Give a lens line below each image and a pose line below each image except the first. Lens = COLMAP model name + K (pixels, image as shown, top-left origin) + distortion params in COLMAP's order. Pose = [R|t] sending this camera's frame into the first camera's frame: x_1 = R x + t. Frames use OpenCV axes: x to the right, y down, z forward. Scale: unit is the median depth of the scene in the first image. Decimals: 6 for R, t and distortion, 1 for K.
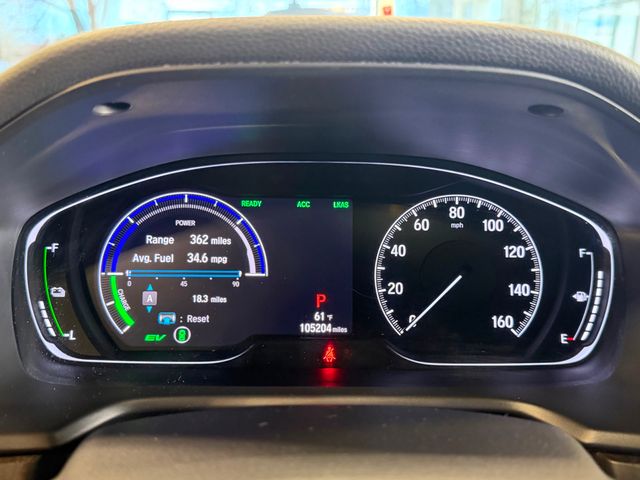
lens RADIAL K [[608.9, 0, 320.0], [0, 608.9, 240.0], [0, 0, 1]] dist [0.058588, 0.000633]
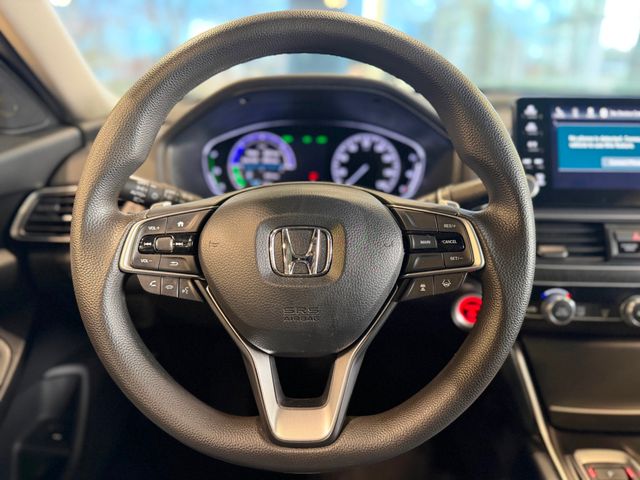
lens RADIAL K [[445.9, 0, 320.0], [0, 445.9, 240.0], [0, 0, 1]] dist [0.065173, -0.099605]
pose [[0.999960, 0.005790, -0.006763, 0.042919], [-0.005280, 0.997306, 0.073167, 0.231431], [0.007168, -0.073128, 0.997297, -0.946703]]
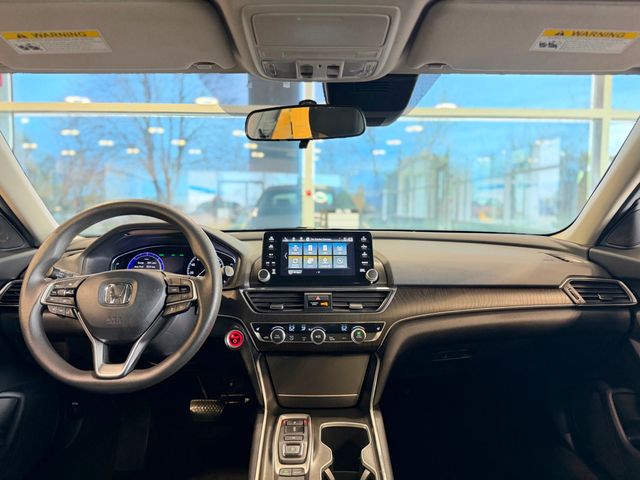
lens RADIAL K [[445.9, 0, 320.0], [0, 445.9, 240.0], [0, 0, 1]] dist [0.065173, -0.099605]
pose [[0.999718, -0.004166, 0.023373, 1.013199], [0.009173, 0.975812, -0.218418, 0.585242], [-0.021897, 0.218570, 0.975575, -2.379543]]
